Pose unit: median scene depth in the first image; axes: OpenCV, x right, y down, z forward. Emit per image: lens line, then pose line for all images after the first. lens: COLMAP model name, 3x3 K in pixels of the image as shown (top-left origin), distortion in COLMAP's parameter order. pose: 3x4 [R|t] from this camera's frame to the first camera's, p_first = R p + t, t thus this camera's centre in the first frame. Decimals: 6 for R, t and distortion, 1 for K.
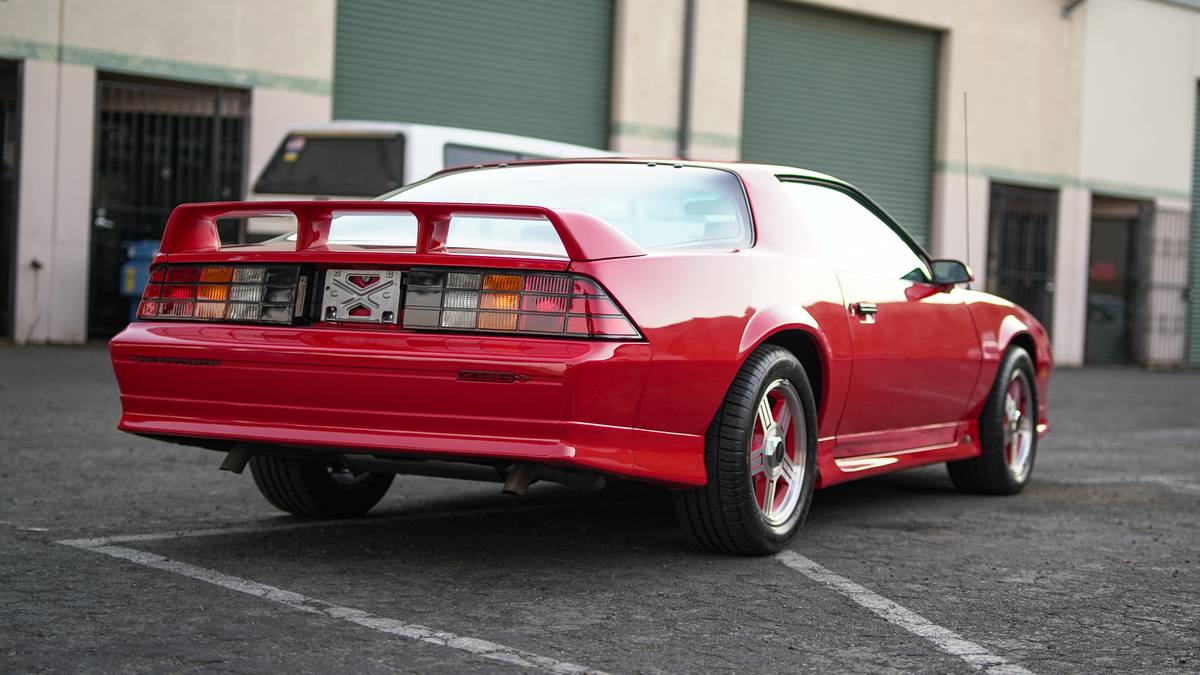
lens RADIAL K [[1905.8, 0, 600.0], [0, 1905.8, 337.5], [0, 0, 1]] dist [0.147211, -0.027246]
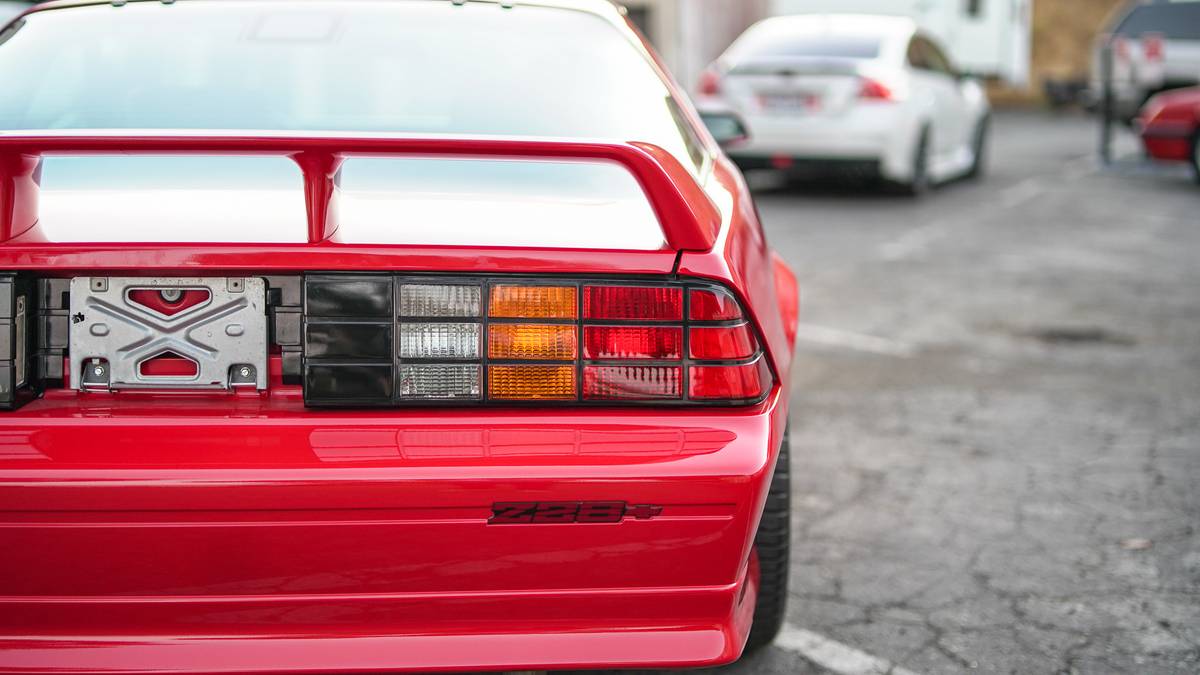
lens RADIAL K [[1724.8, 0, 600.0], [0, 1724.8, 337.5], [0, 0, 1]] dist [0.090069, -0.096308]
pose [[0.883887, -0.105602, 0.455624, -0.223678], [0.034986, 0.986376, 0.160745, -0.084685], [-0.466391, -0.126140, 0.875539, 0.571577]]
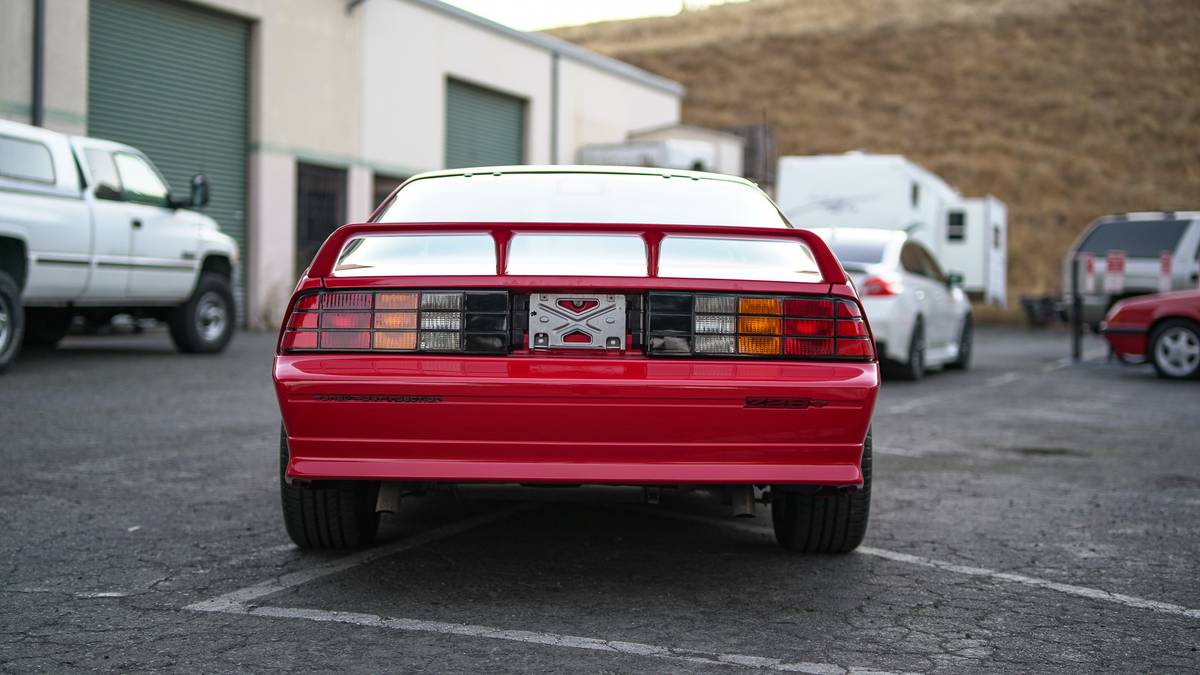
lens RADIAL K [[1724.8, 0, 600.0], [0, 1724.8, 337.5], [0, 0, 1]] dist [0.090069, -0.096308]
pose [[0.880567, -0.035936, 0.472557, -0.515980], [0.023592, 0.999209, 0.032026, -0.040561], [-0.473334, -0.017052, 0.880718, 0.237343]]
